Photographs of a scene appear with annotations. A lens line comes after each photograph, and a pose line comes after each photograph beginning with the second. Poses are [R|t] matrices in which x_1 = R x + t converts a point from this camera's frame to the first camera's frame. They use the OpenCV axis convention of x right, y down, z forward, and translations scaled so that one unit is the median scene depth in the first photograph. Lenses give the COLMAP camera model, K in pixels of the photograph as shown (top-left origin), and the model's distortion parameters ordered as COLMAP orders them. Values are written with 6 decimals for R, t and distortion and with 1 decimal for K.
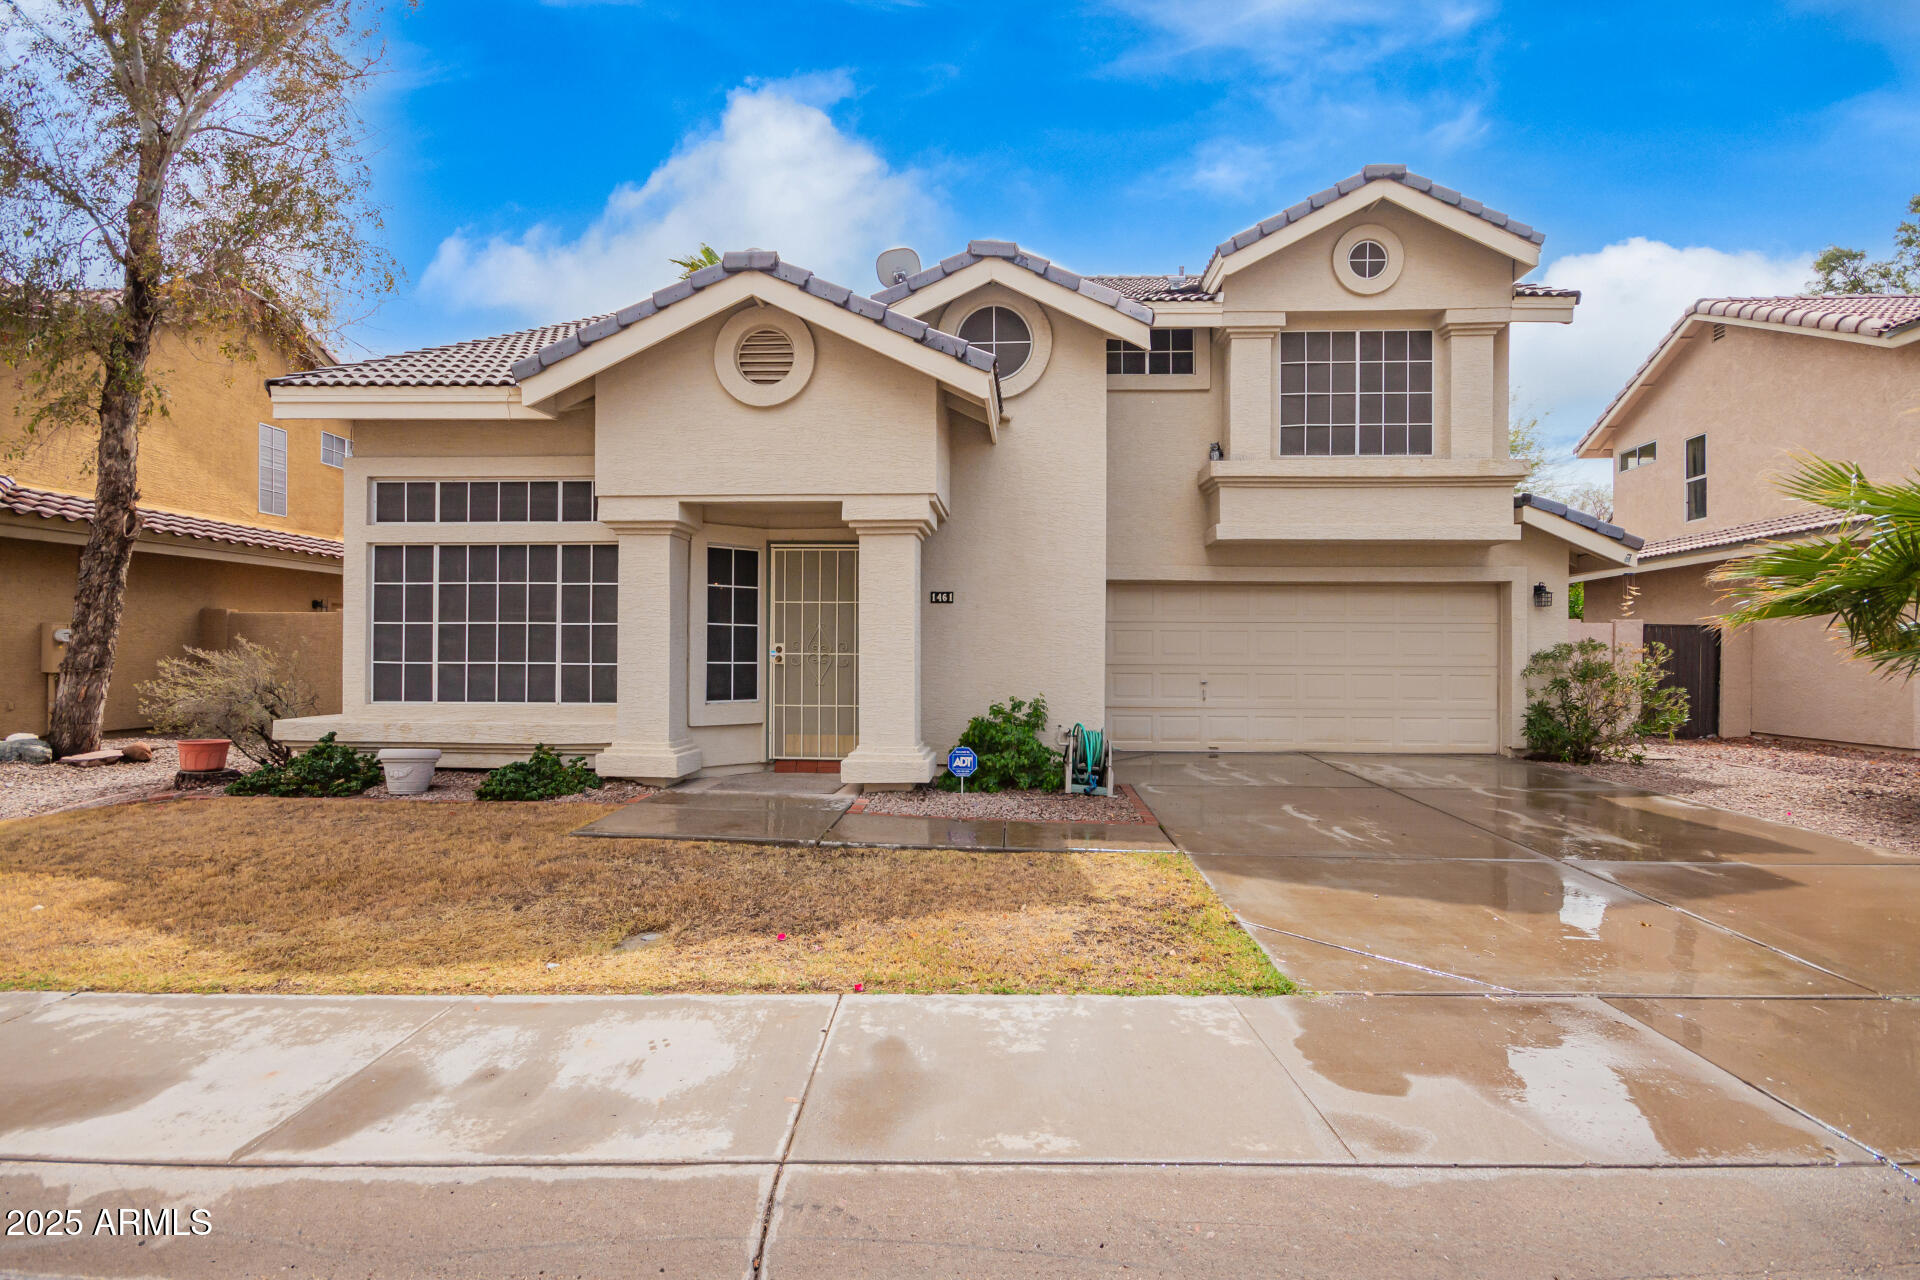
lens RADIAL K [[892.6, 0, 960.0], [0, 892.6, 640.0], [0, 0, 1]] dist [-0.000456, -0.000733]
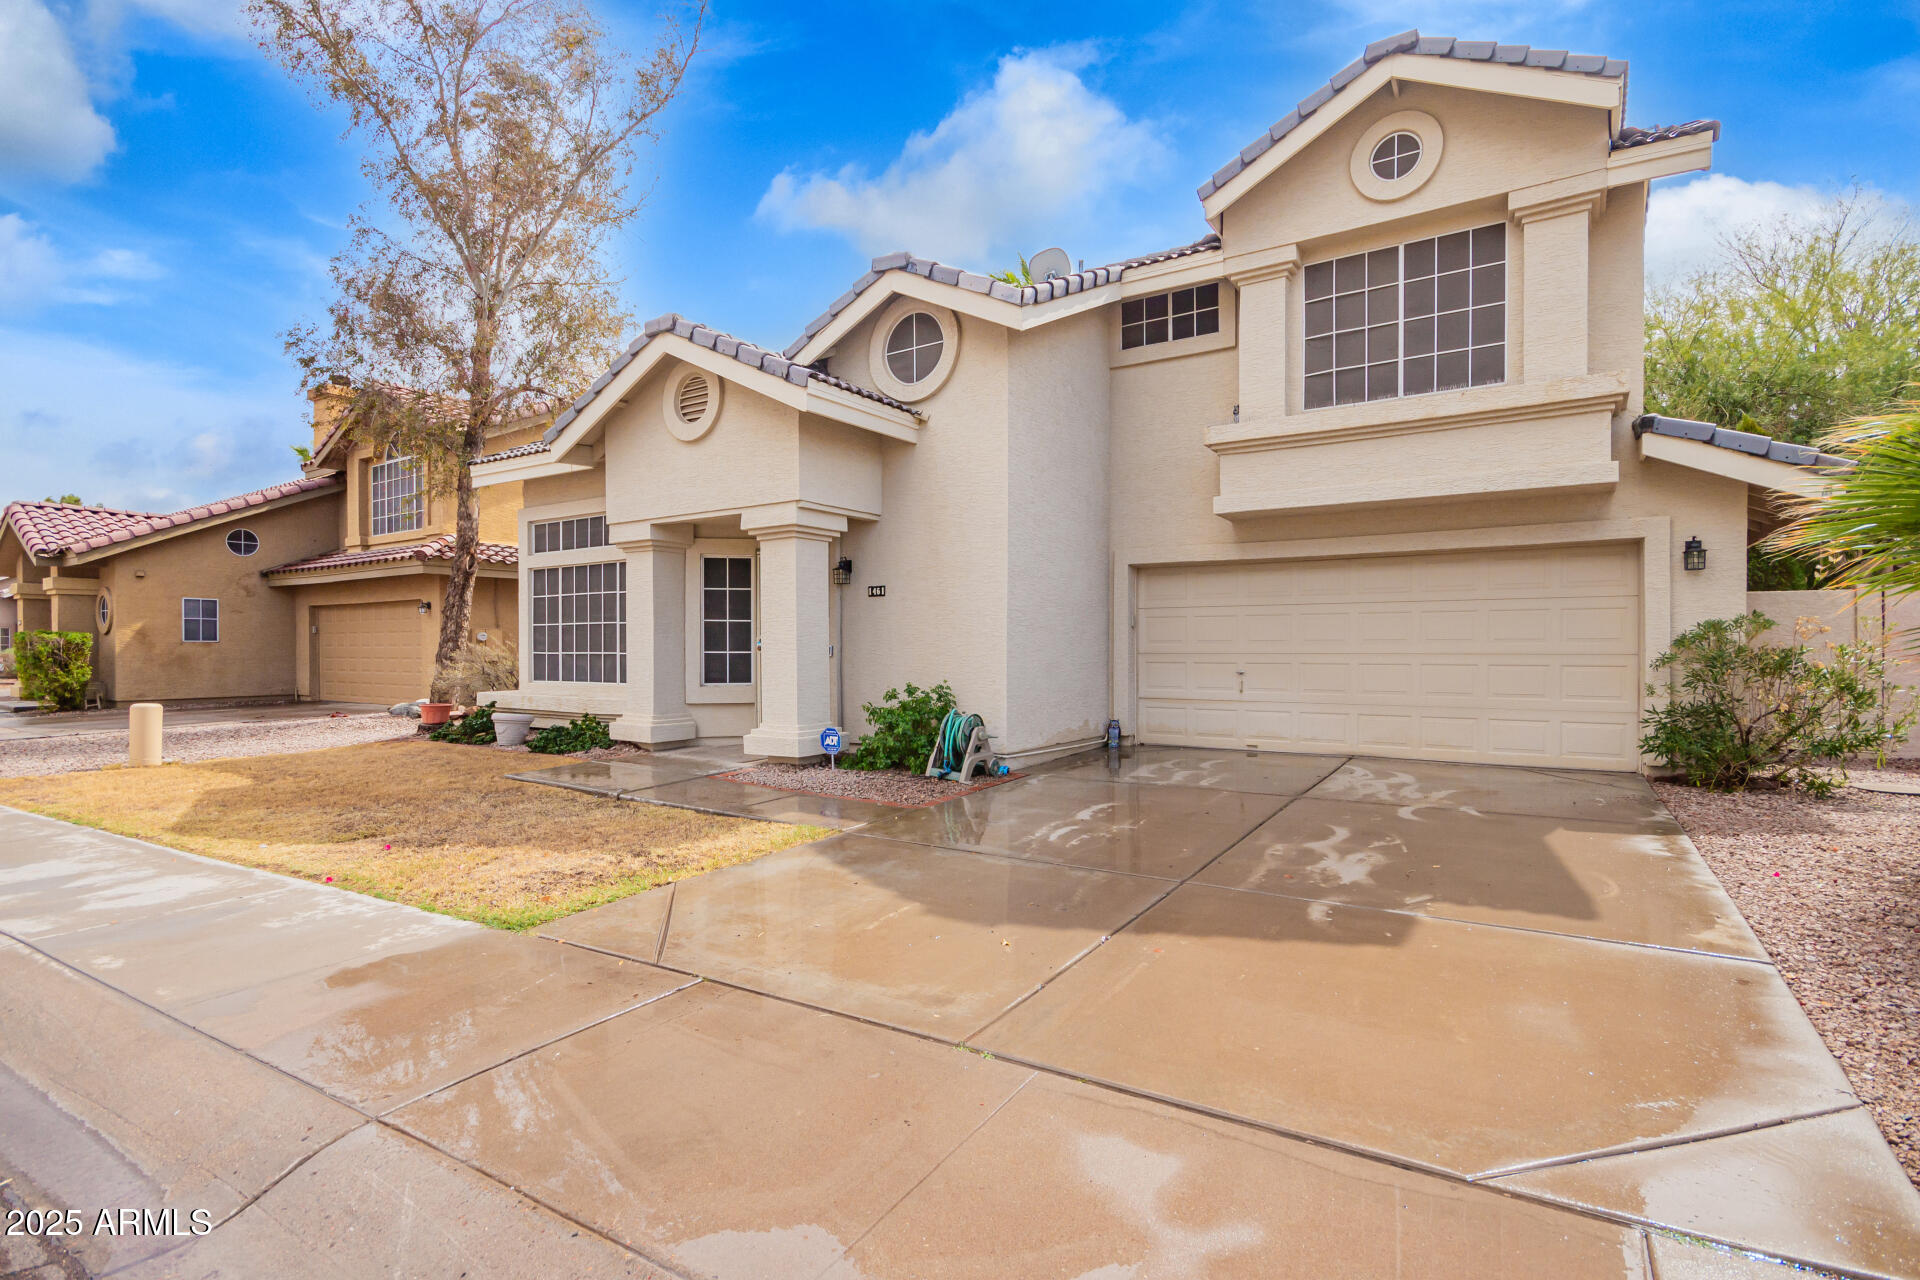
lens RADIAL K [[875.9, 0, 960.0], [0, 875.9, 640.0], [0, 0, 1]] dist [-0.000803, -0.000747]
pose [[0.870381, -0.010838, -0.492259, 0.615127], [0.014984, 0.999878, 0.004480, 0.008662], [0.492150, -0.011275, 0.870437, 0.124526]]
